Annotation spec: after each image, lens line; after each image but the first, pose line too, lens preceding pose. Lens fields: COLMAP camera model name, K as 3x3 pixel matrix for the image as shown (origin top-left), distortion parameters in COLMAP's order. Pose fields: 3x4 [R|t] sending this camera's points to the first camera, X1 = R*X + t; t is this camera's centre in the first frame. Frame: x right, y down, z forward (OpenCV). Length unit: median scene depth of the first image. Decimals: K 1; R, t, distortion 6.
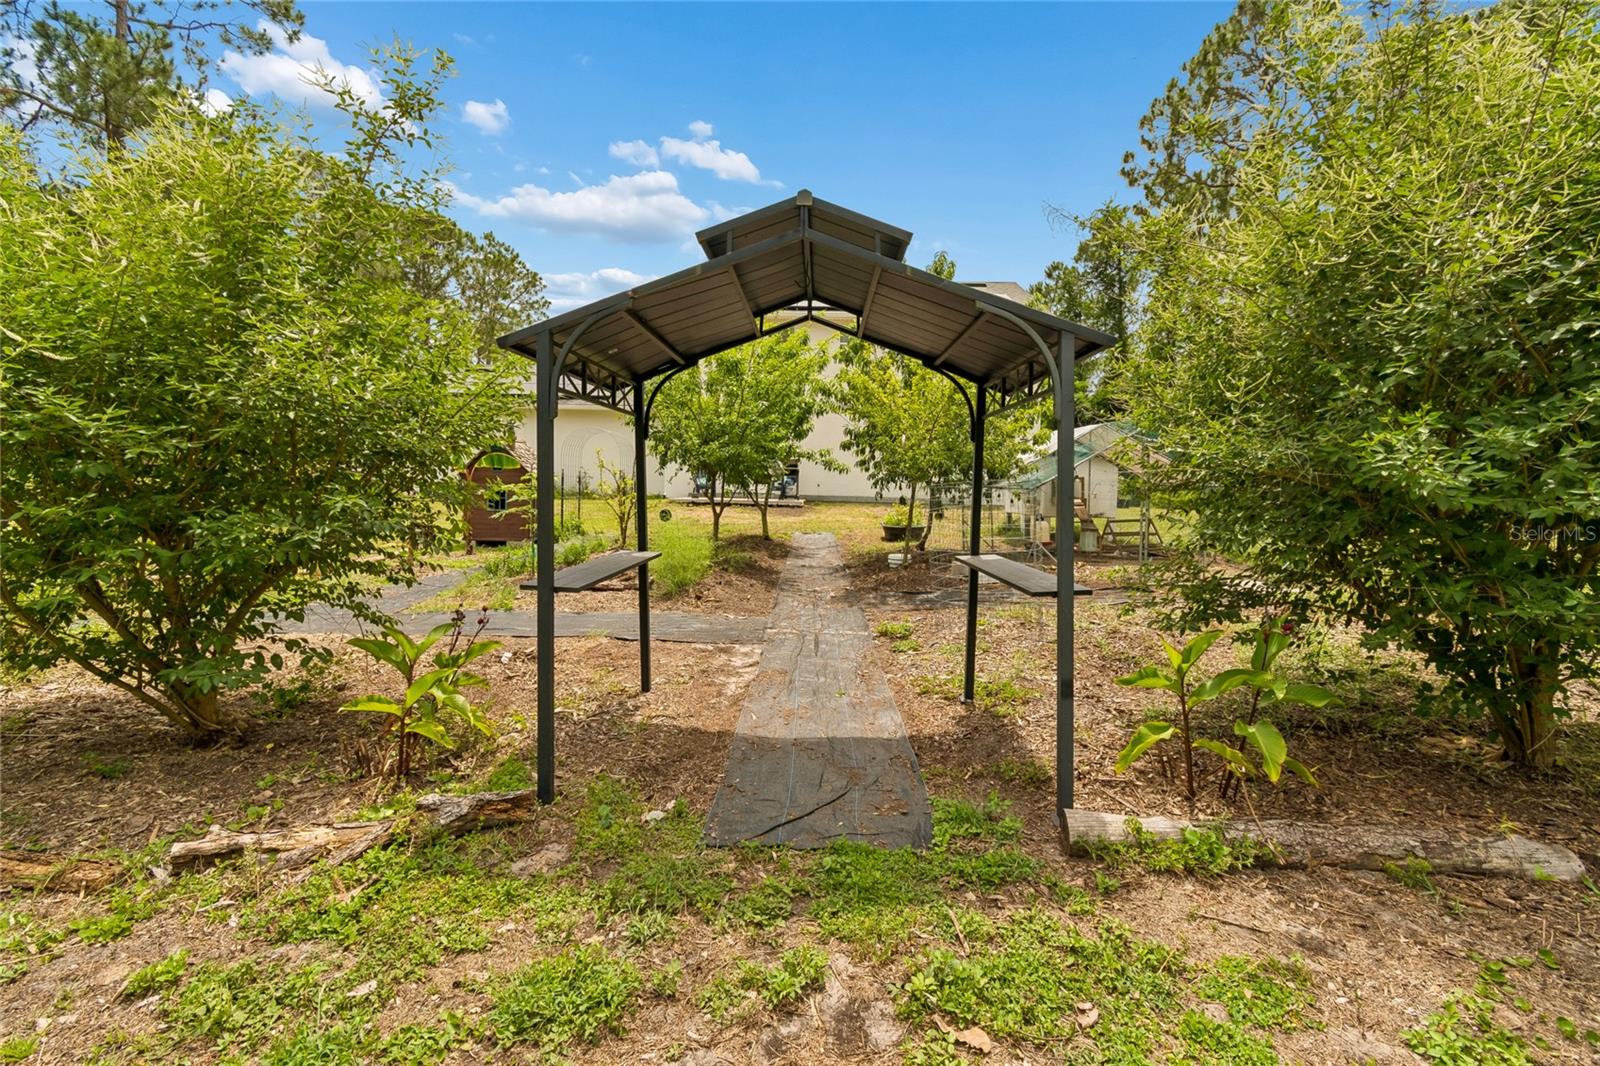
lens RADIAL K [[704.5, 0, 801.4], [0, 704.5, 511.3], [0, 0, 1]] dist [0.002070, 0.000391]
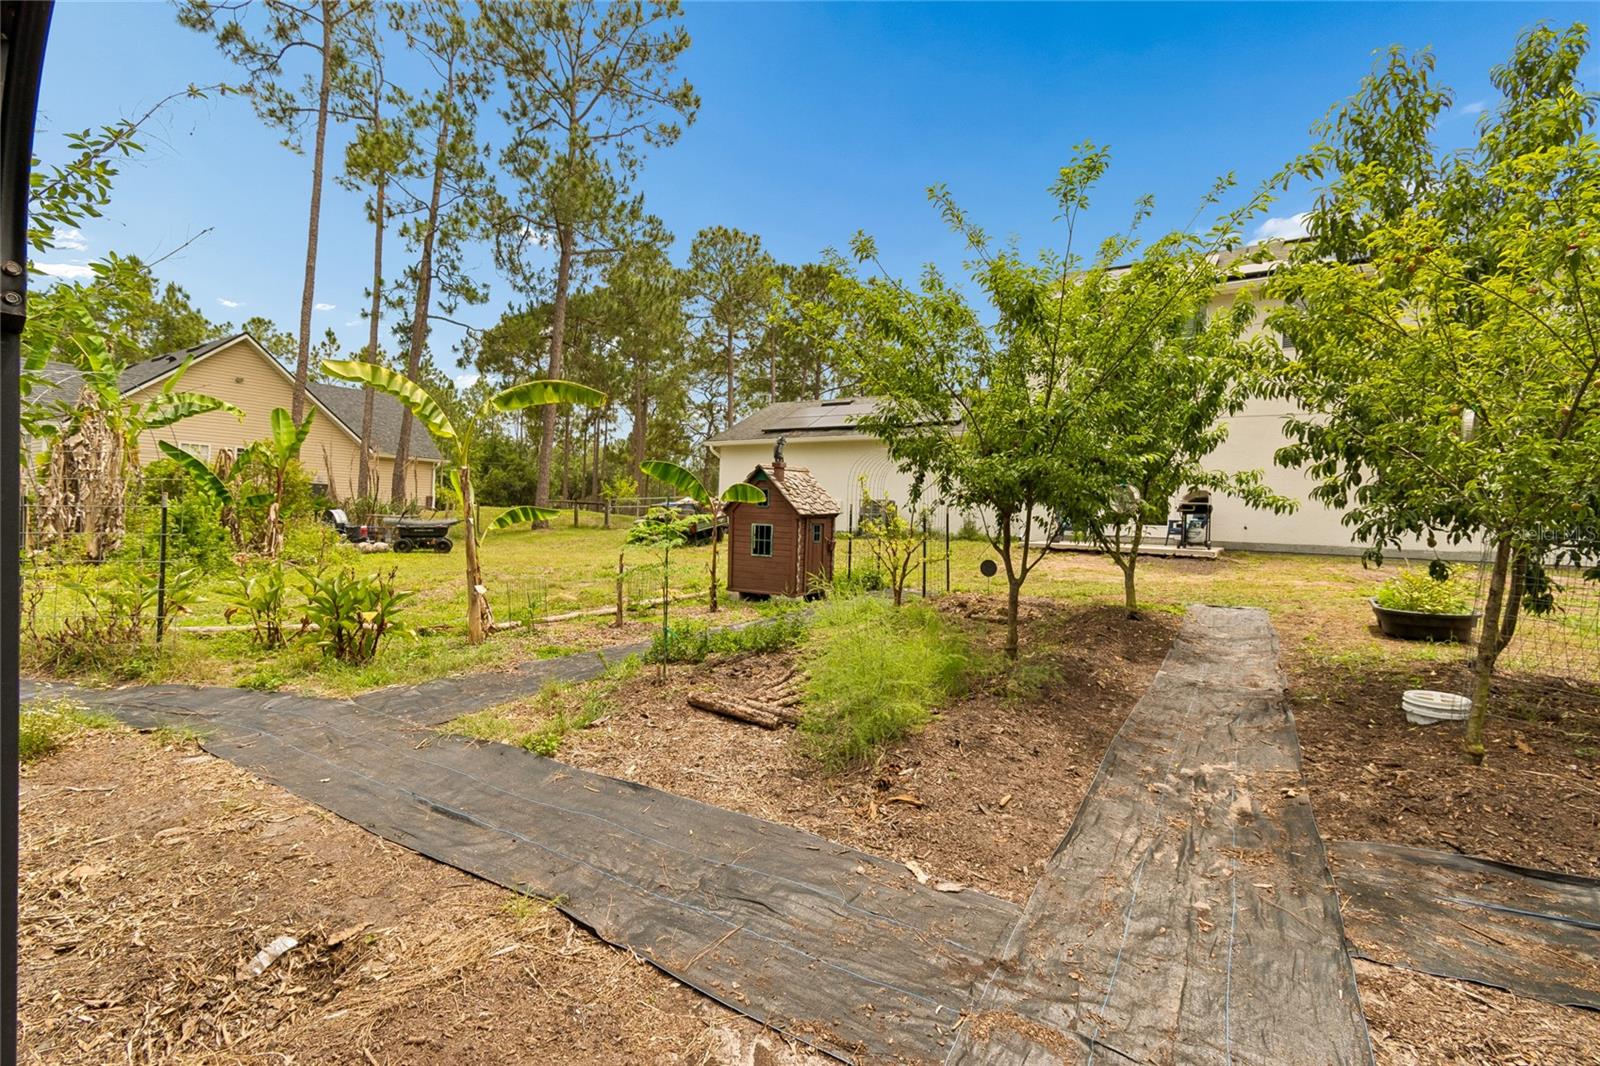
lens RADIAL K [[704.5, 0, 801.4], [0, 704.5, 511.3], [0, 0, 1]] dist [0.002070, 0.000391]
pose [[0.853091, 0.002682, -0.521755, 0.024970], [-0.029900, 0.998595, -0.043755, -0.017879], [0.520905, 0.052927, 0.851972, 0.335933]]
